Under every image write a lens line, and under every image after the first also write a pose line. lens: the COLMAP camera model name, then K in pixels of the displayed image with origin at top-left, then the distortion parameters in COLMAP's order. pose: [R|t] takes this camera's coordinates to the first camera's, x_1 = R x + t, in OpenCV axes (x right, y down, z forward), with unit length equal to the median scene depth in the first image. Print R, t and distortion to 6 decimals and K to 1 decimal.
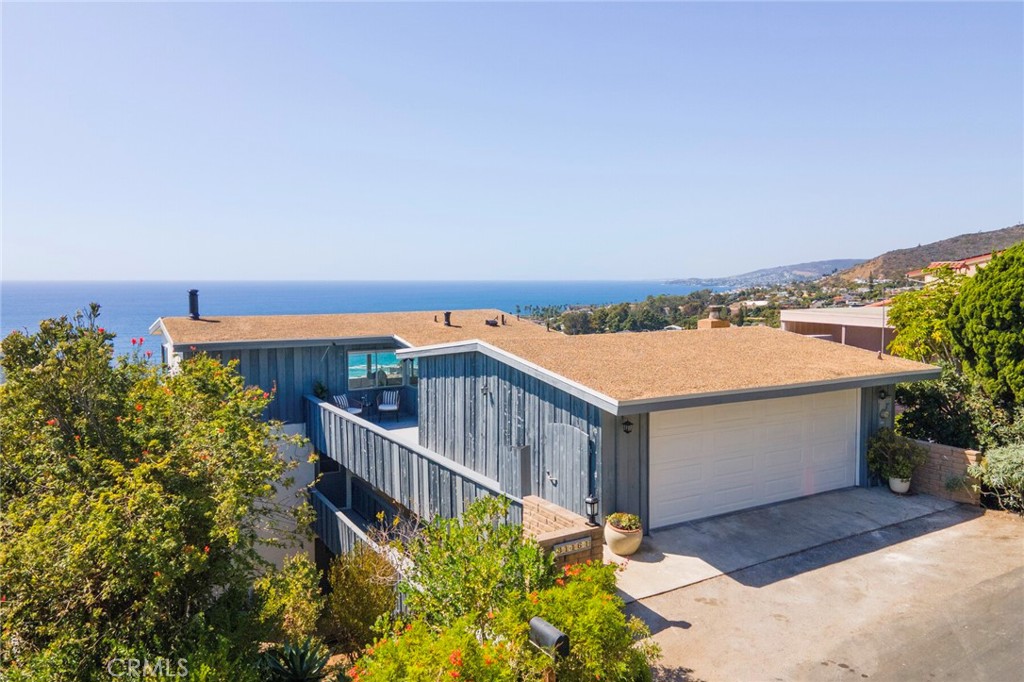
lens RADIAL K [[740.1, 0, 512.4], [0, 740.1, 330.4], [0, 0, 1]] dist [0.034460, 0.010323]
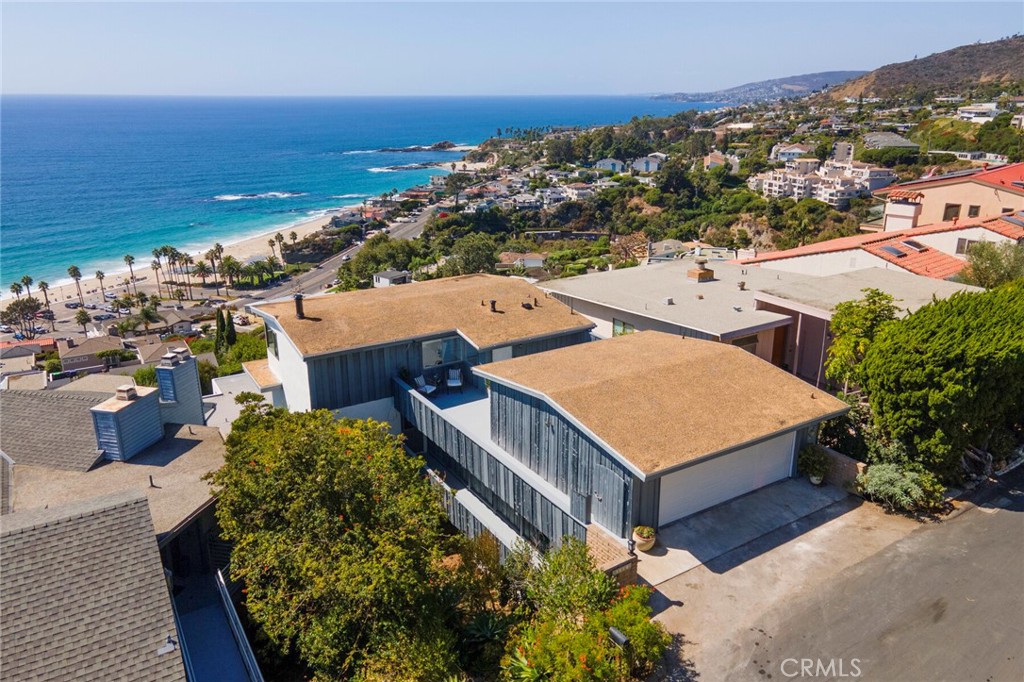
lens RADIAL K [[740.1, 0, 512.4], [0, 740.1, 330.4], [0, 0, 1]] dist [0.034460, 0.010323]
pose [[0.999591, -0.012895, 0.025534, -0.159872], [0.006408, 0.970884, 0.239465, -0.506496], [-0.027878, -0.239204, 0.970569, -0.443846]]
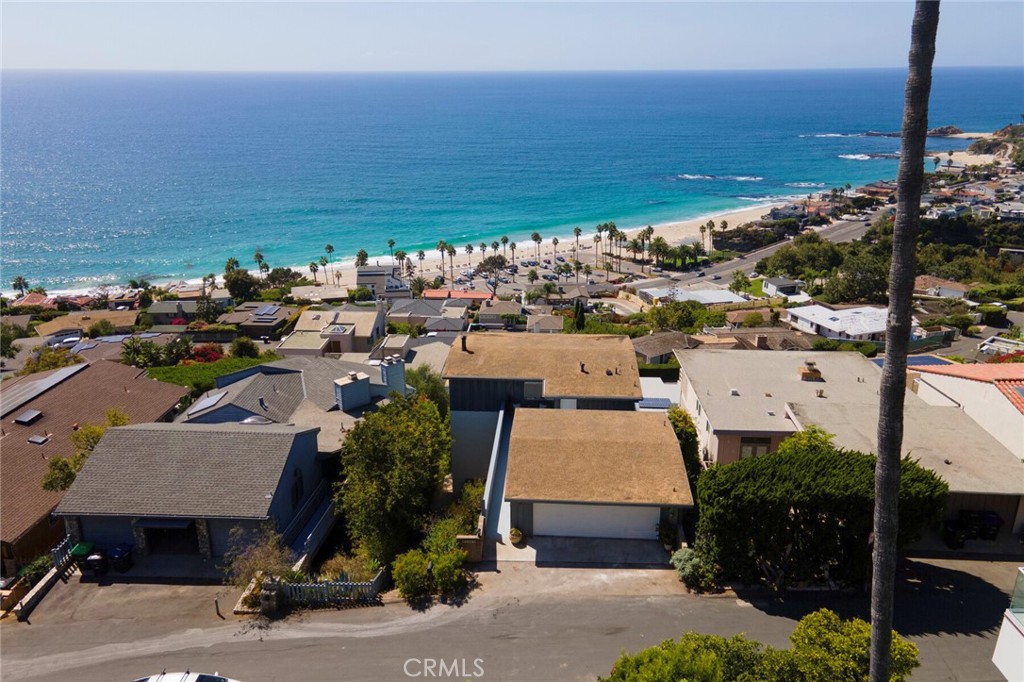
lens RADIAL K [[740.1, 0, 512.4], [0, 740.1, 330.4], [0, 0, 1]] dist [0.034460, 0.010323]
pose [[0.832597, 0.181382, -0.523338, 1.272723], [-0.034048, 0.959833, 0.278498, -1.091975], [0.552831, -0.214058, 0.805330, -0.968318]]
